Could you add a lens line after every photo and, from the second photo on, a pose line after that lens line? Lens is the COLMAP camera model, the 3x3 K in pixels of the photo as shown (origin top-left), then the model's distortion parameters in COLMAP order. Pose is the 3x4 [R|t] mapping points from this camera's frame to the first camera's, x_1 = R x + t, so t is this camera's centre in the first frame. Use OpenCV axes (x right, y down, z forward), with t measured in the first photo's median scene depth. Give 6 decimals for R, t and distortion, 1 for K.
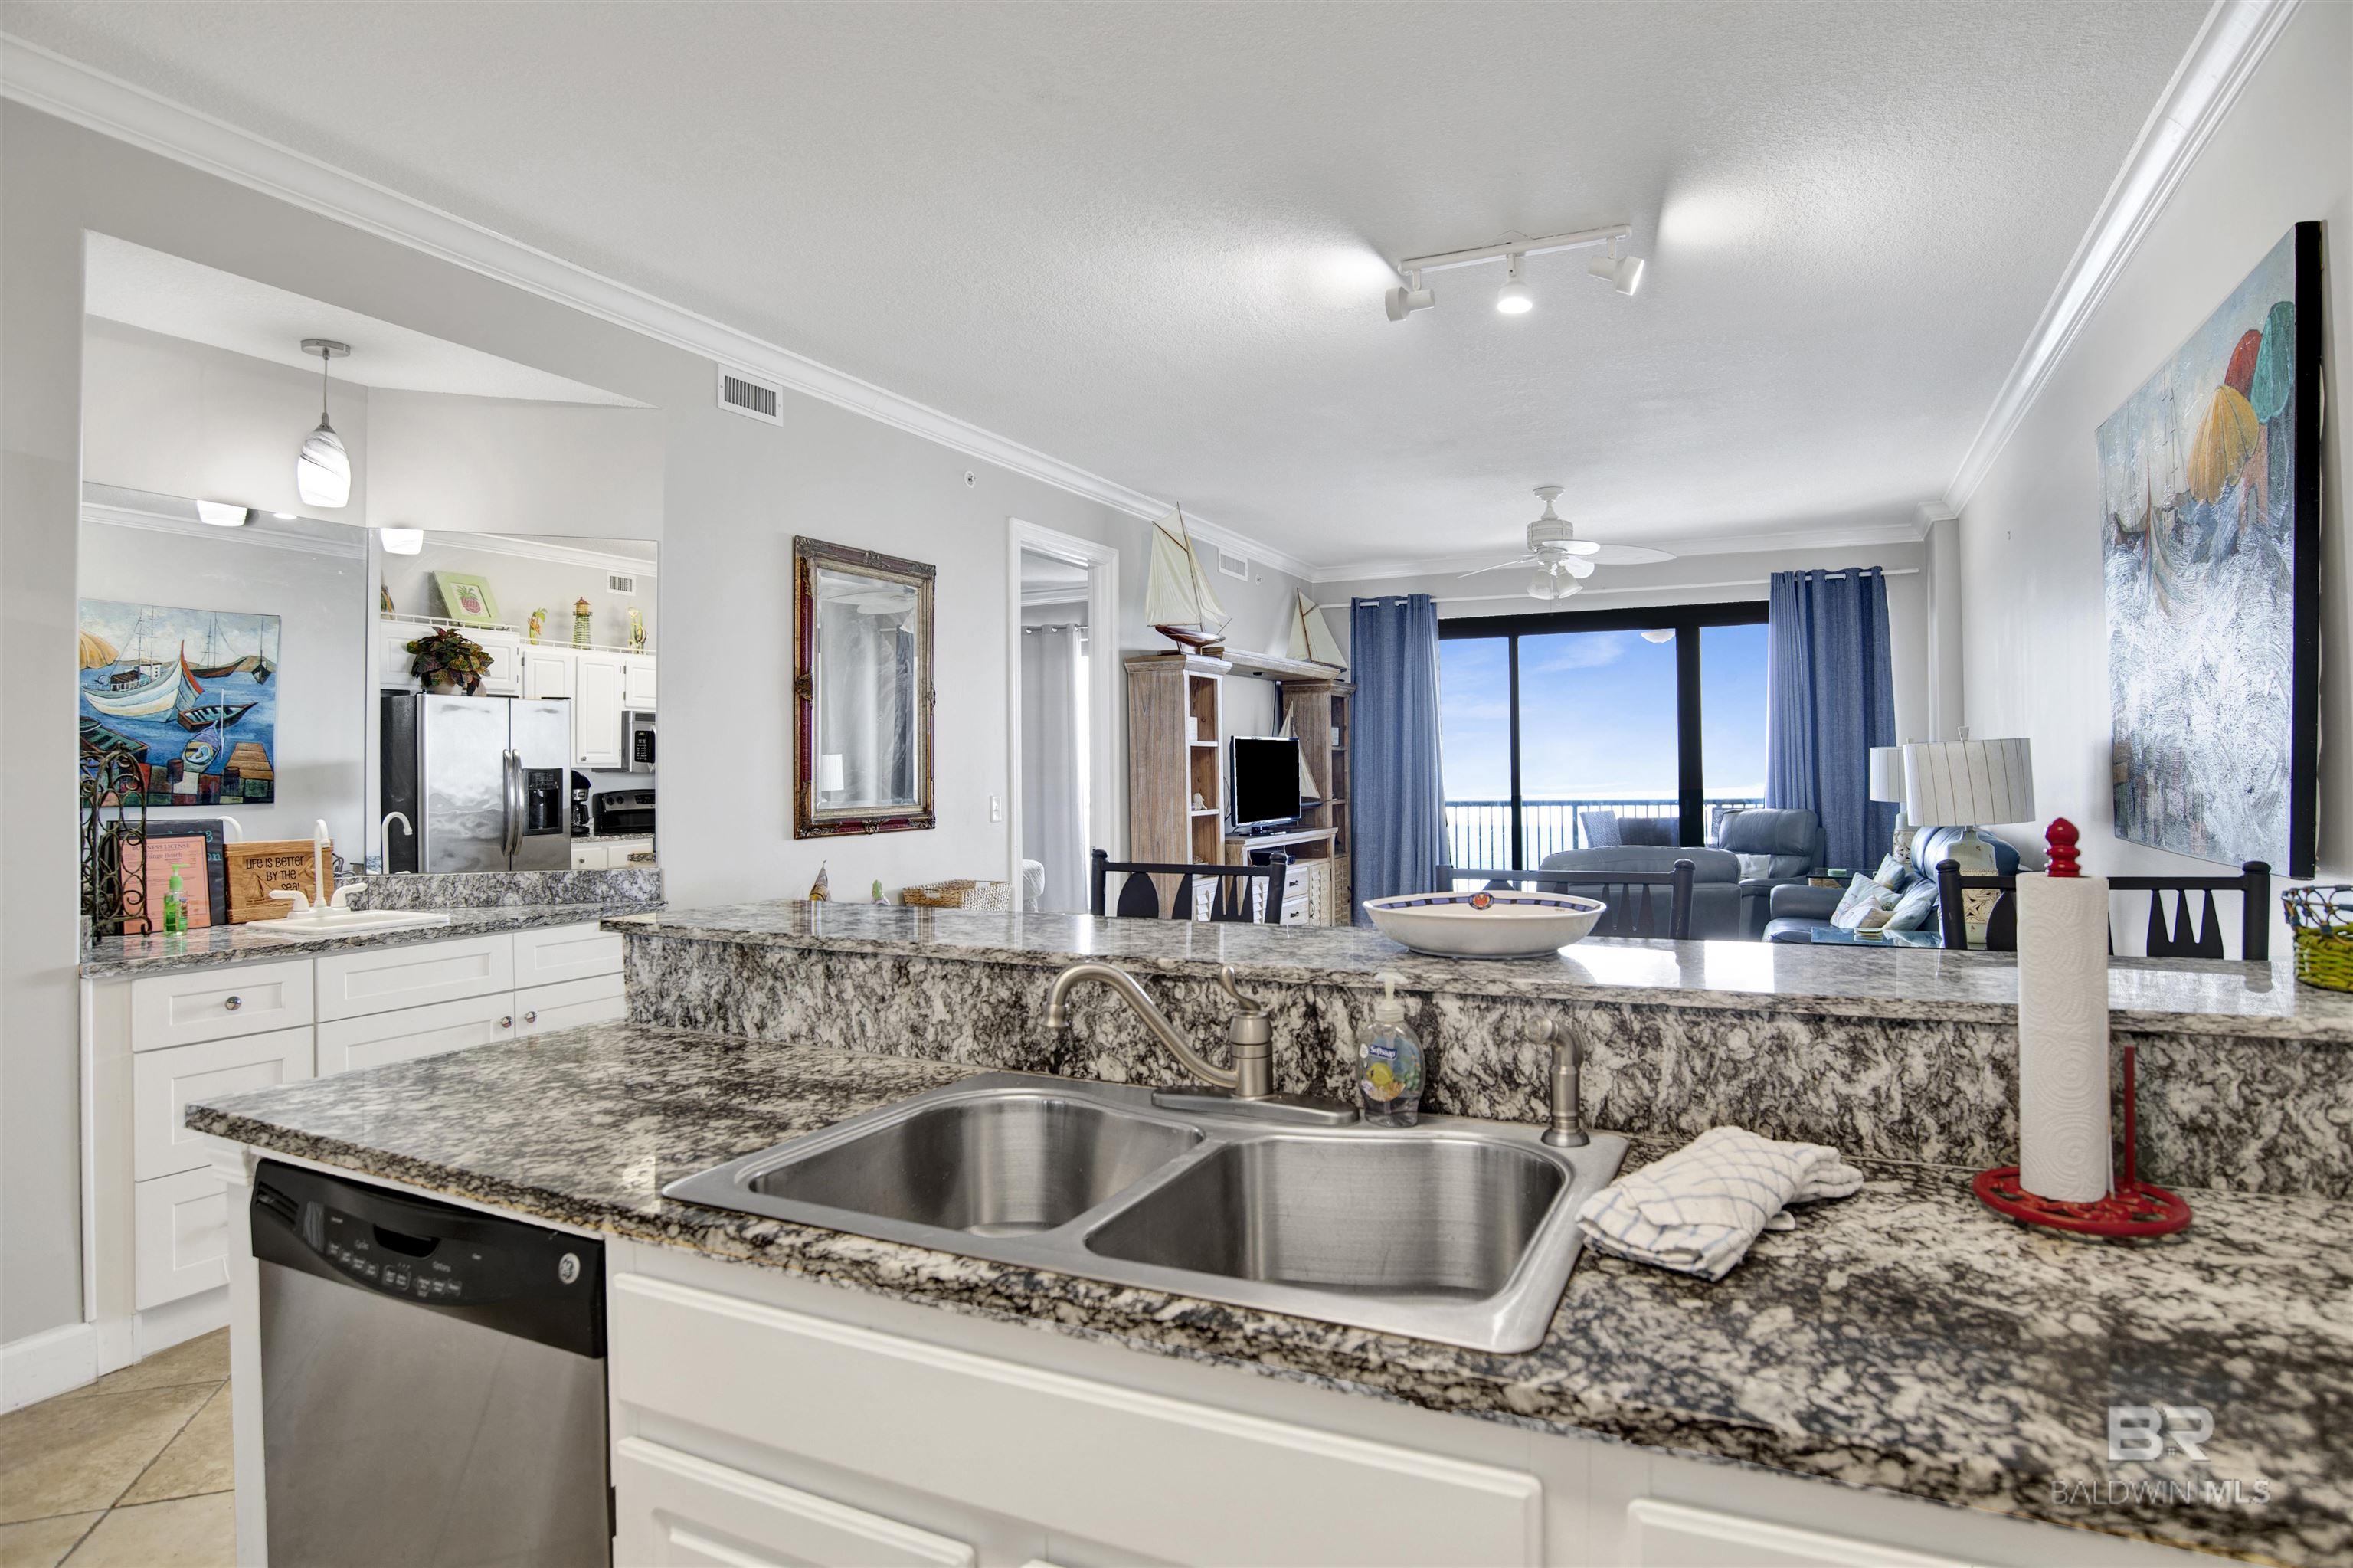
lens RADIAL K [[1238.3, 0, 1210.3], [0, 1238.3, 770.4], [0, 0, 1]] dist [-0.065770, 0.022605]
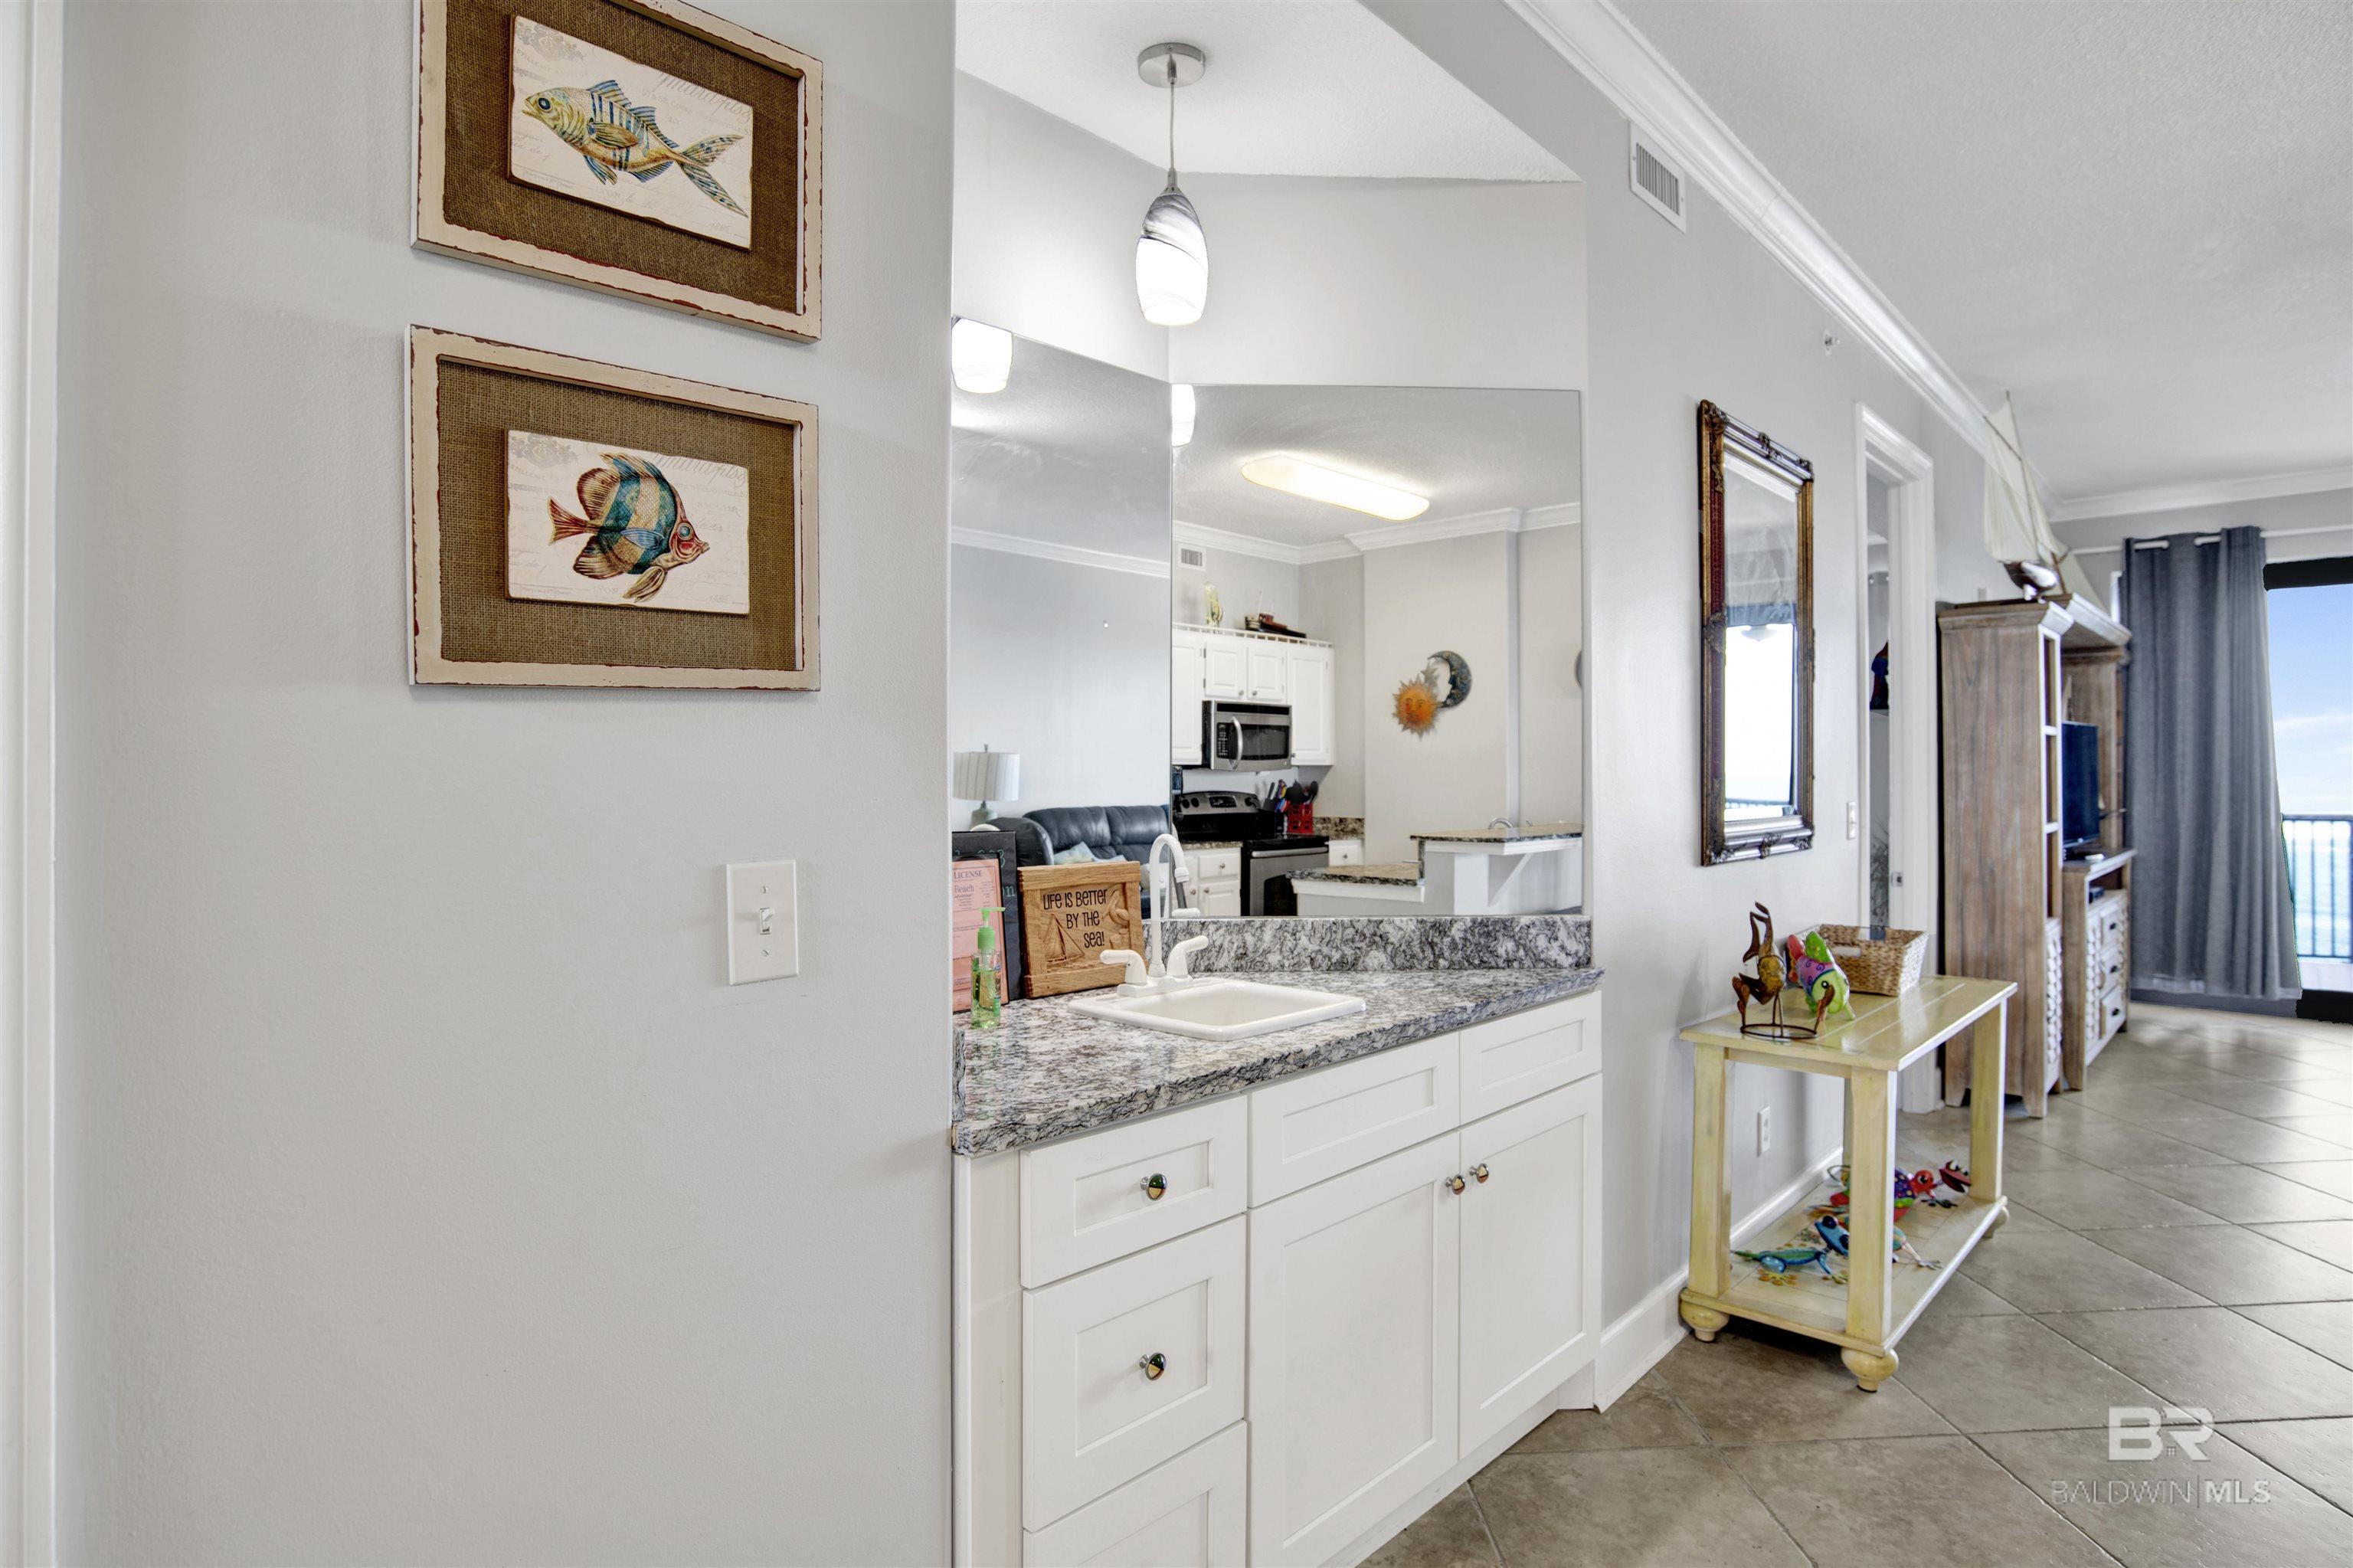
lens RADIAL K [[1212.2, 0, 1189.3], [0, 1212.2, 782.6], [0, 0, 1]] dist [-0.031763, 0.000511]
pose [[0.950896, 0.005392, -0.309464, -0.483214], [-0.003538, 0.999972, 0.006550, 0.009417], [0.309491, -0.005133, 0.950889, 0.375135]]
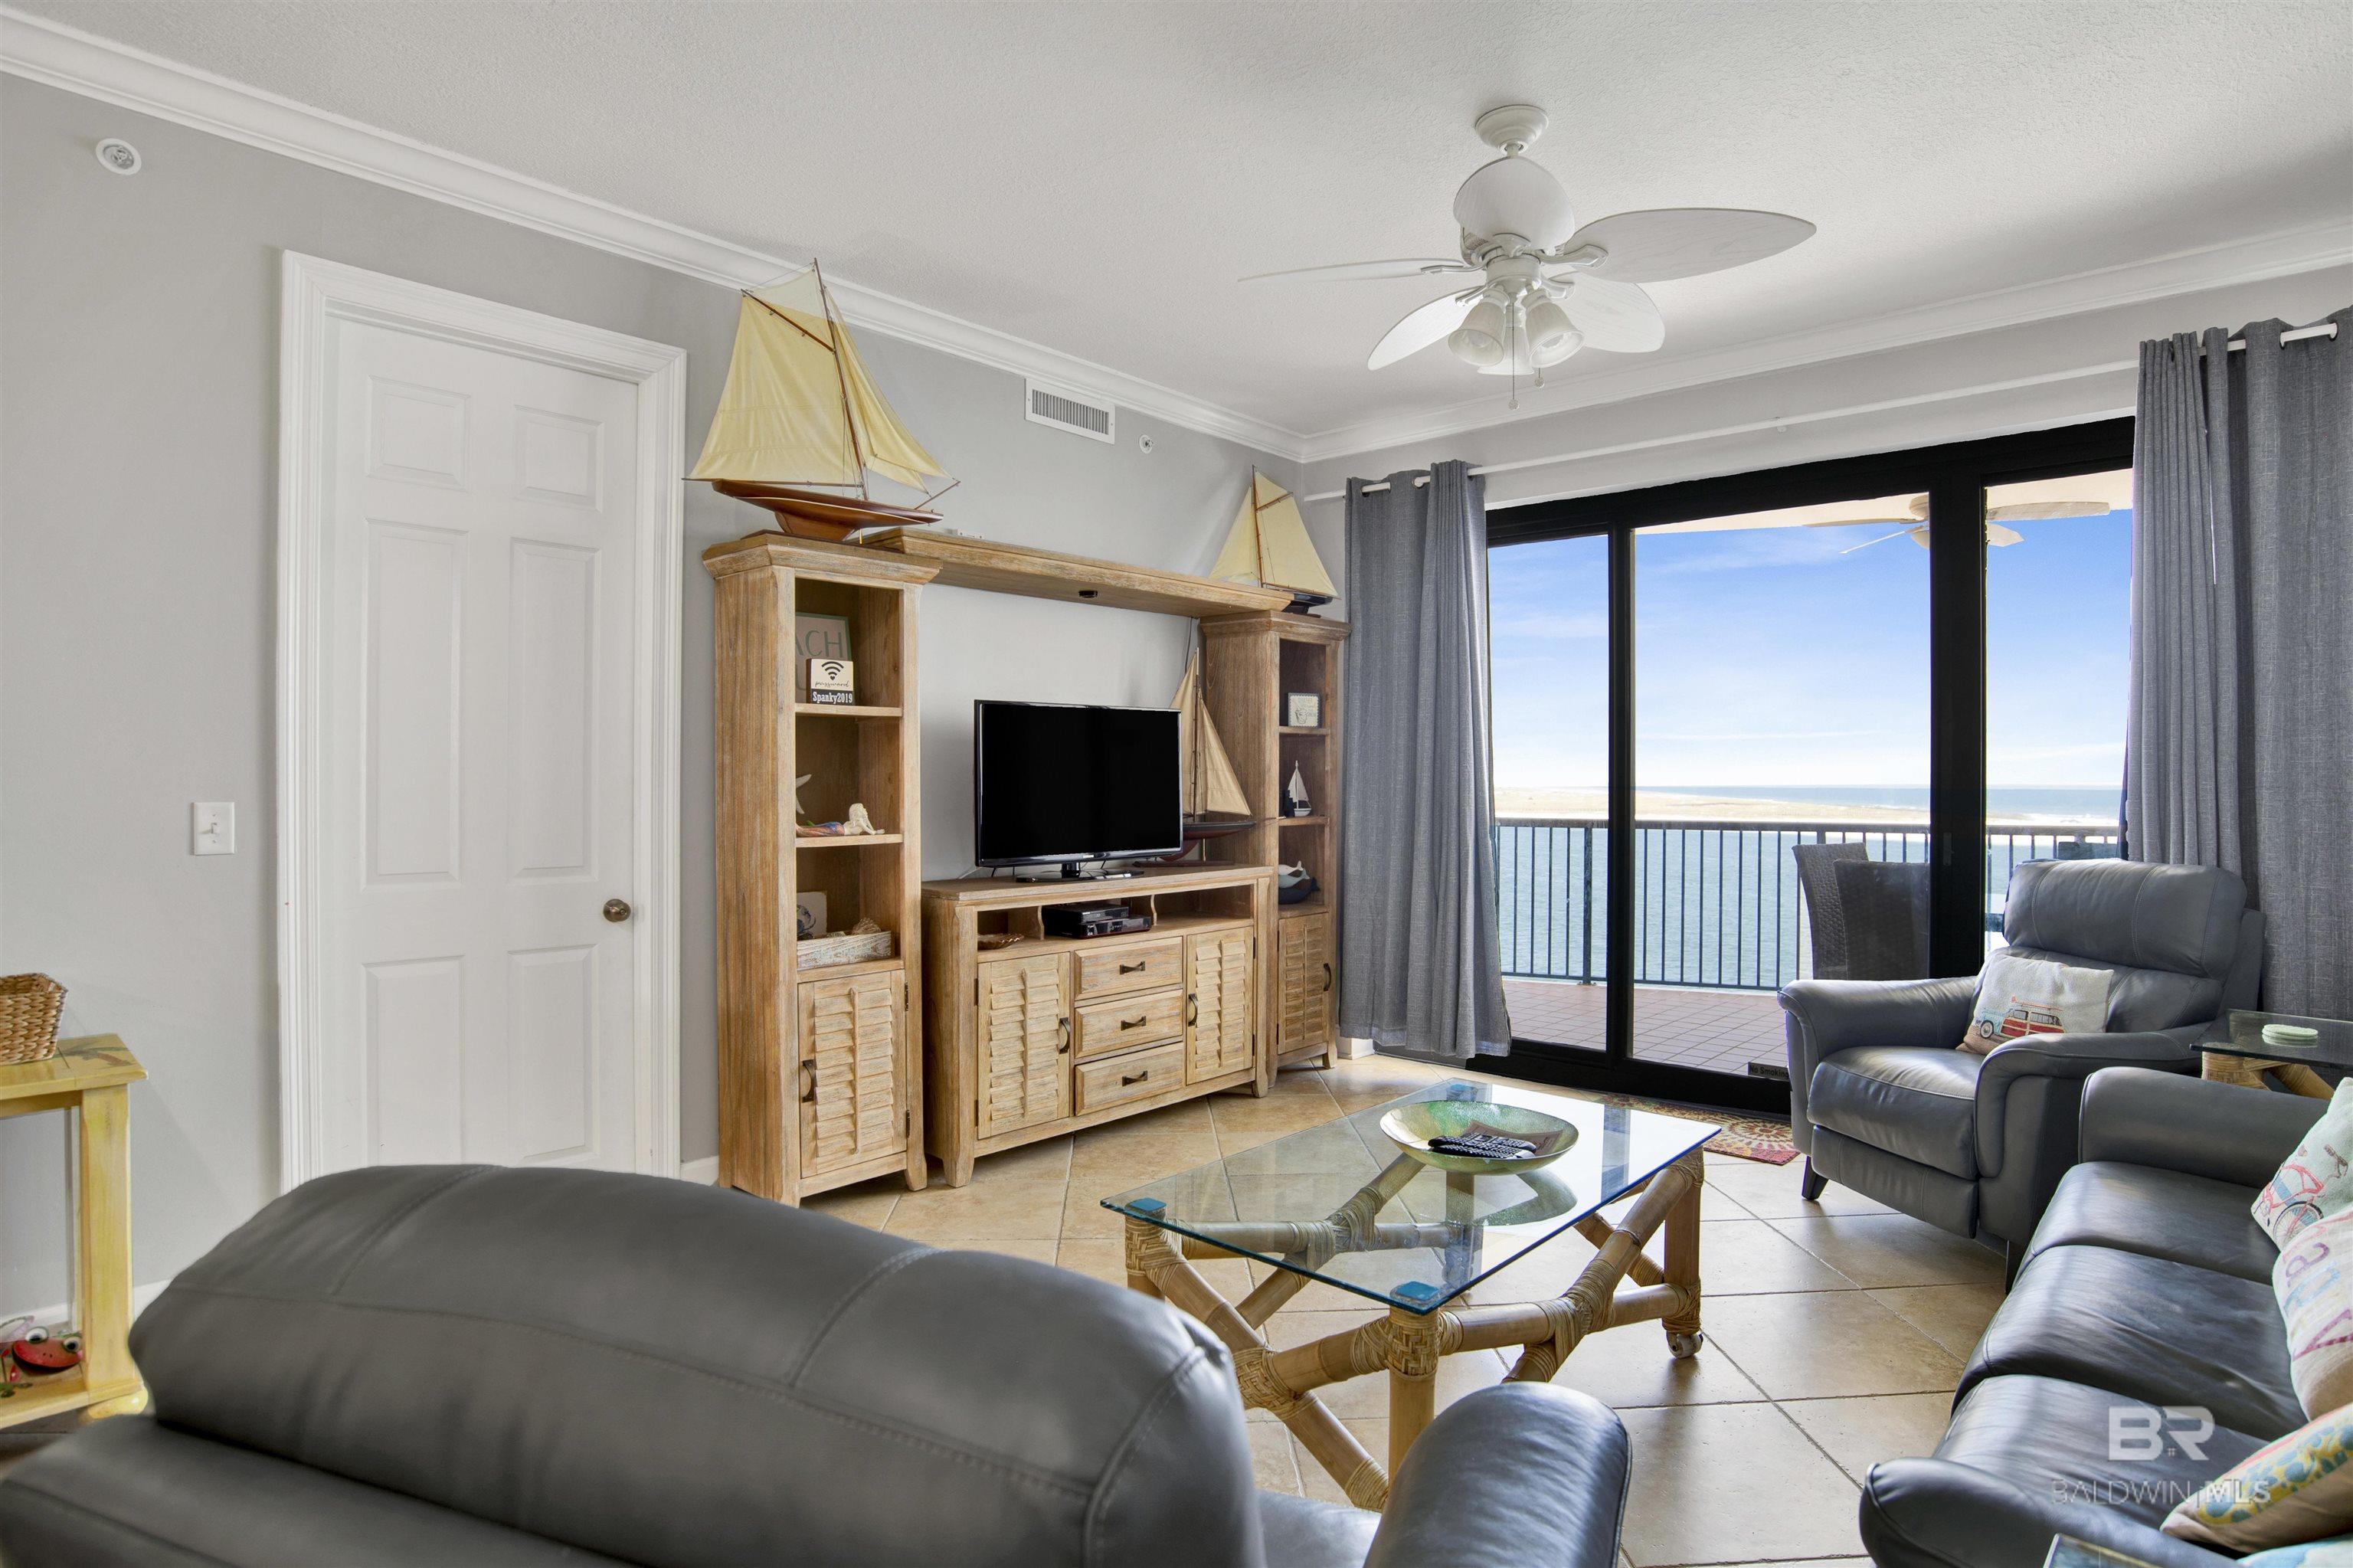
lens RADIAL K [[1253.3, 0, 1141.5], [0, 1253.3, 793.5], [0, 0, 1]] dist [-0.088055, 0.023486]
pose [[0.954835, 0.016421, -0.296681, 0.497572], [-0.011653, 0.999773, 0.017833, 0.005657], [0.296907, -0.013571, 0.954810, 0.978995]]
